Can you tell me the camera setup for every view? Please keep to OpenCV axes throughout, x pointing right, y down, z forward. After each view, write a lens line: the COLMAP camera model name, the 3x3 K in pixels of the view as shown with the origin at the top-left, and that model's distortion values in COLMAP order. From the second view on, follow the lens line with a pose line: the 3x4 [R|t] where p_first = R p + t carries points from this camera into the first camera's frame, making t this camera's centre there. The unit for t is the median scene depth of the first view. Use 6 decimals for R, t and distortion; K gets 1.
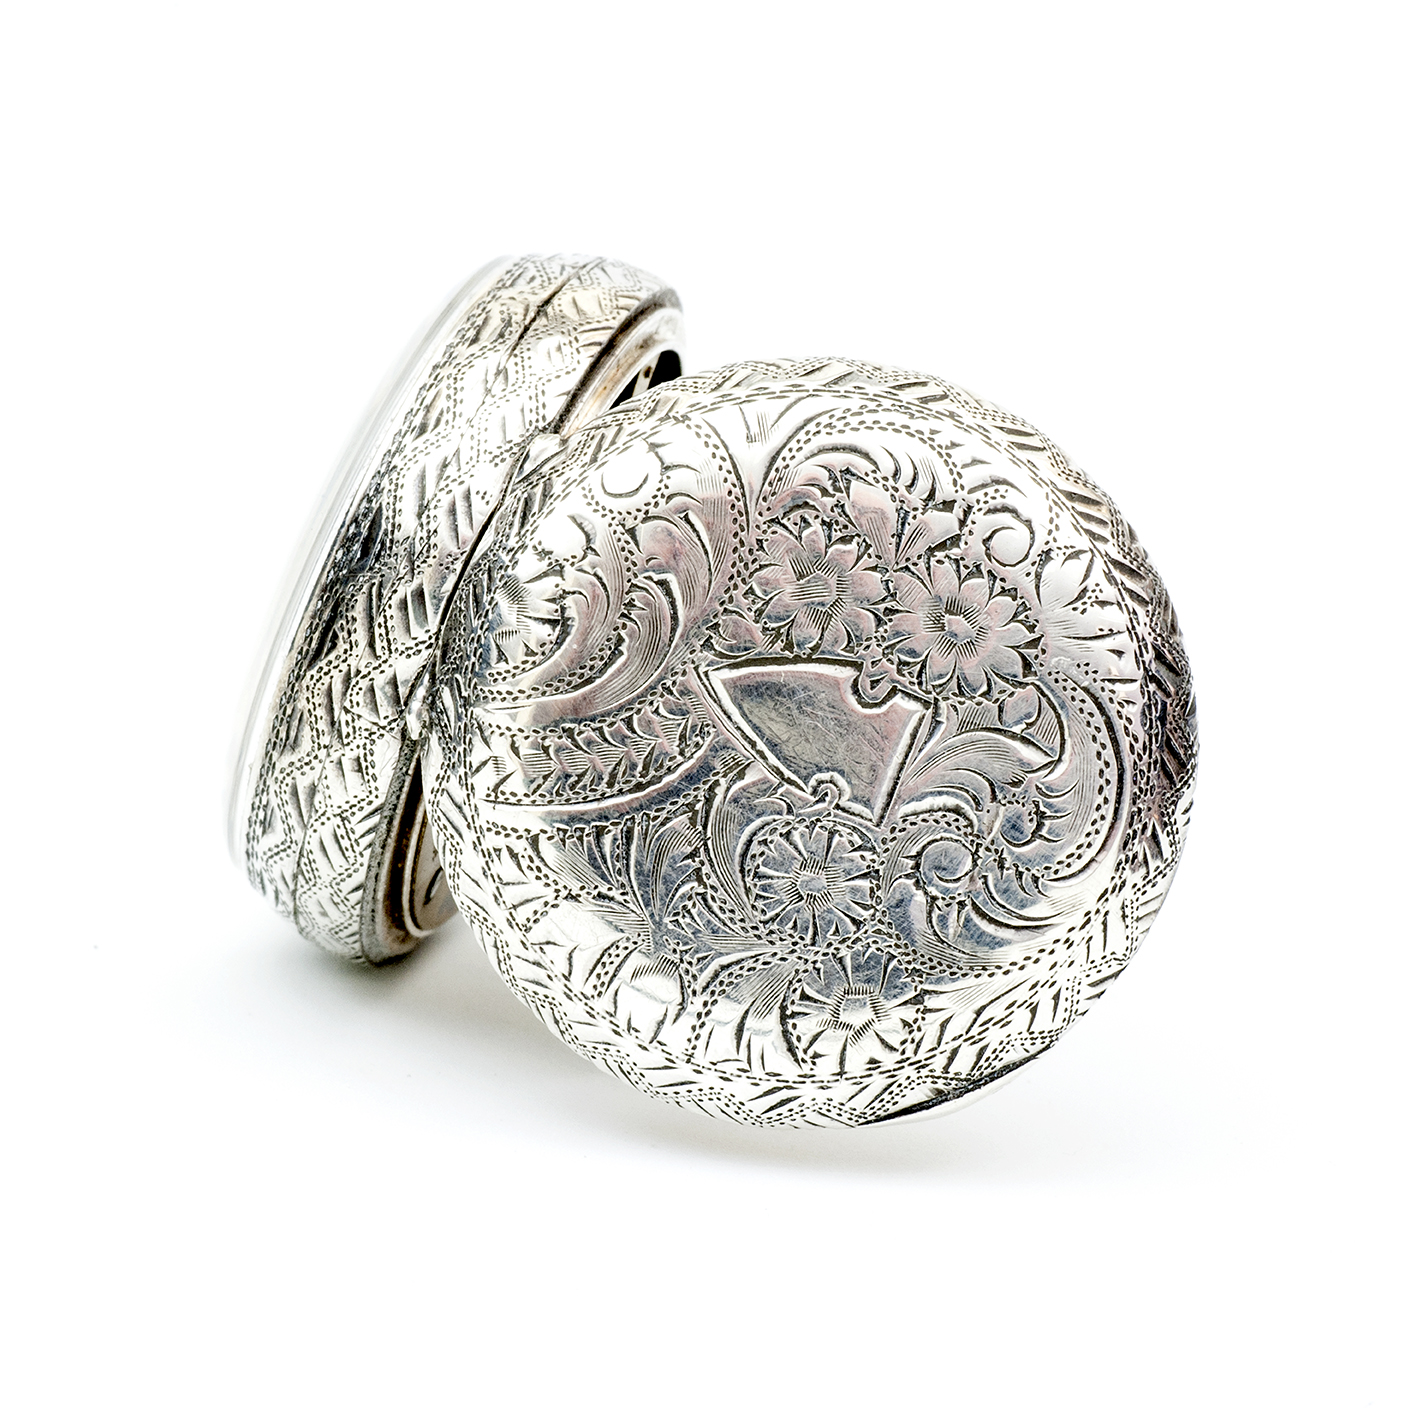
lens RADIAL K [[8071.6, 0, 708.5], [0, 8071.6, 708.5], [0, 0, 1]] dist [-0.212988, 3.583696]
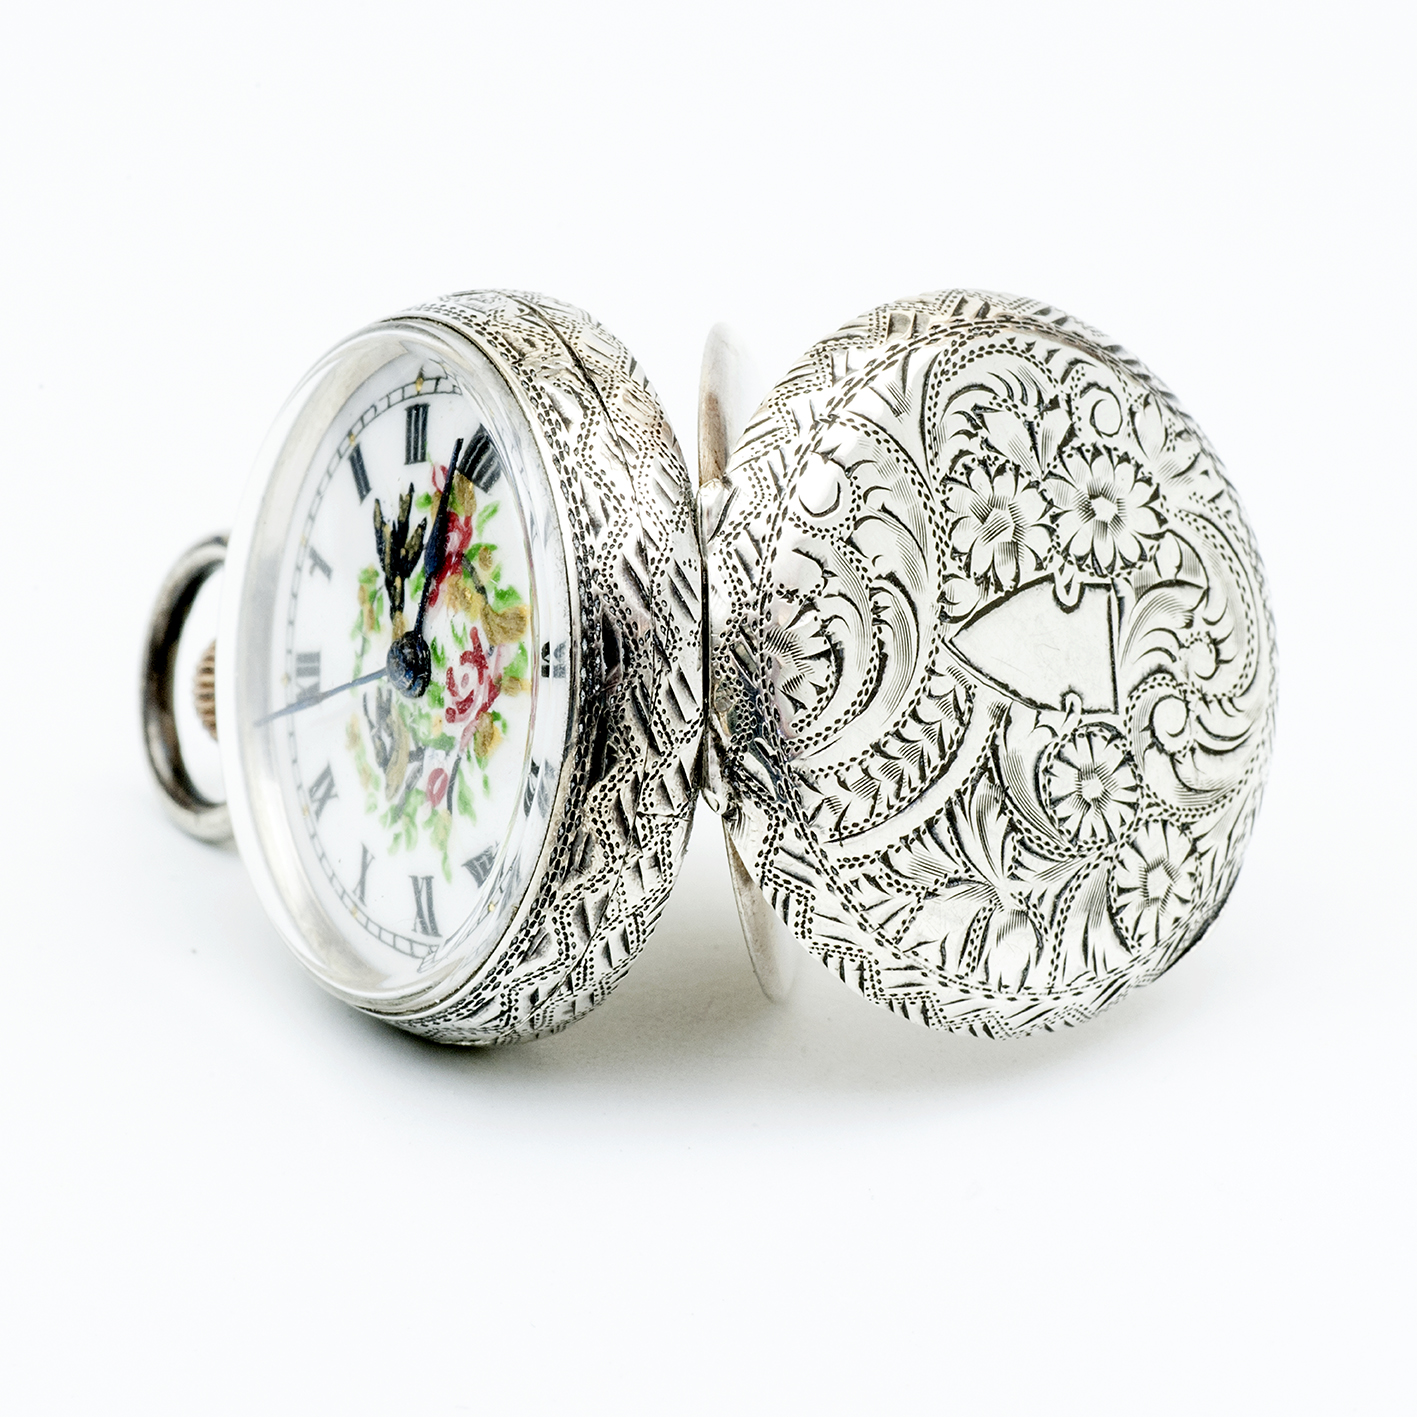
lens RADIAL K [[8071.6, 0, 708.5], [0, 8071.6, 708.5], [0, 0, 1]] dist [-0.212988, 3.583696]
pose [[0.698806, -0.392410, 0.598067, -0.638108], [0.291666, 0.919745, 0.262678, -0.274754], [-0.653147, -0.009125, 0.757176, 0.242849]]
